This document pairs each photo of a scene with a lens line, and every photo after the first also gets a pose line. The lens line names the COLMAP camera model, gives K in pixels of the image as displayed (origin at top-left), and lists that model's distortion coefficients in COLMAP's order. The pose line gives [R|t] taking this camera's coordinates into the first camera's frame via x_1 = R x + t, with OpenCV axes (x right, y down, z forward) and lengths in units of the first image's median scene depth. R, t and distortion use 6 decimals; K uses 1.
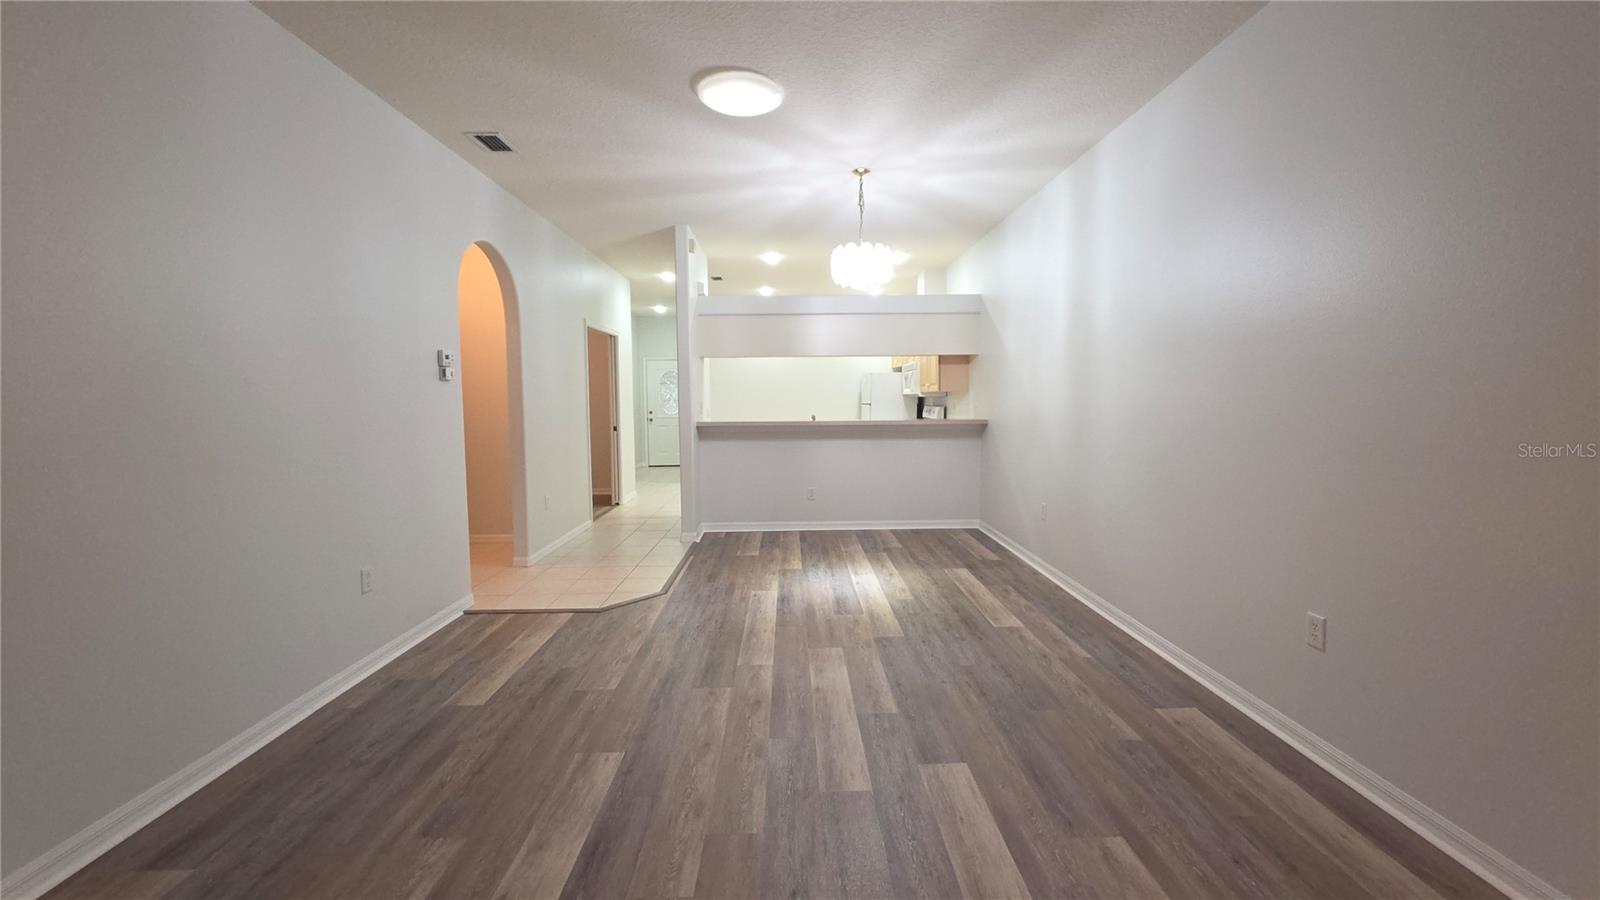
lens RADIAL K [[647.6, 0, 799.7], [0, 647.6, 448.4], [0, 0, 1]] dist [-0.000258, -0.000072]
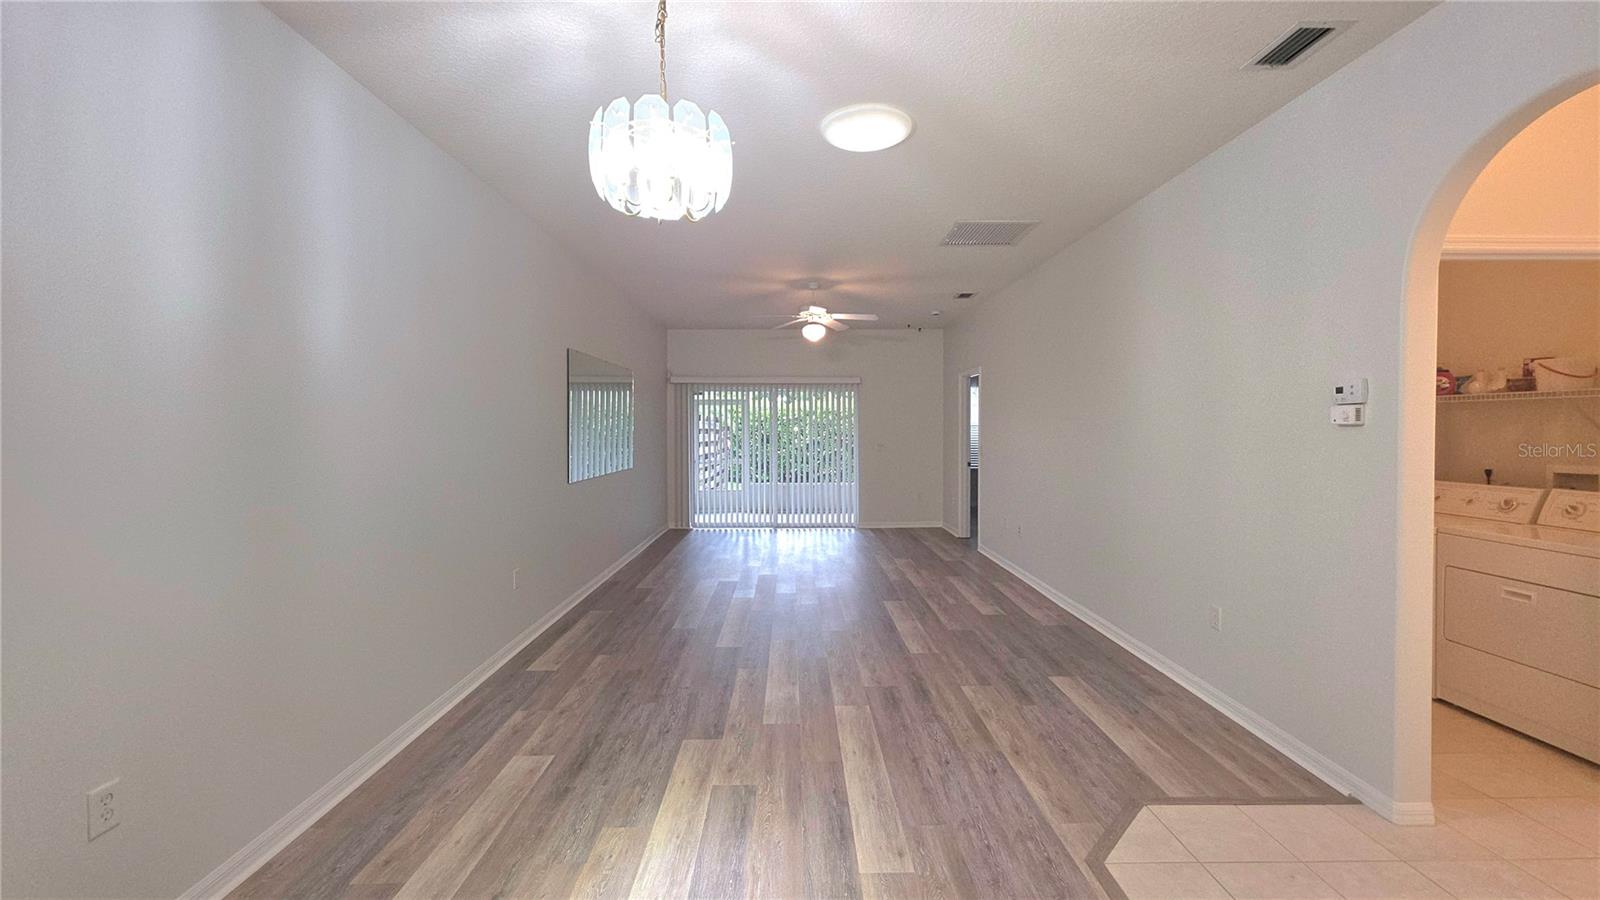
lens RADIAL K [[647.6, 0, 799.4], [0, 647.6, 446.9], [0, 0, 1]] dist [-0.000258, -0.000072]
pose [[-0.999950, 0.008716, 0.004961, 0.005579], [0.009207, 0.993933, 0.109604, -0.174721], [-0.003976, 0.109645, -0.993963, 1.791684]]
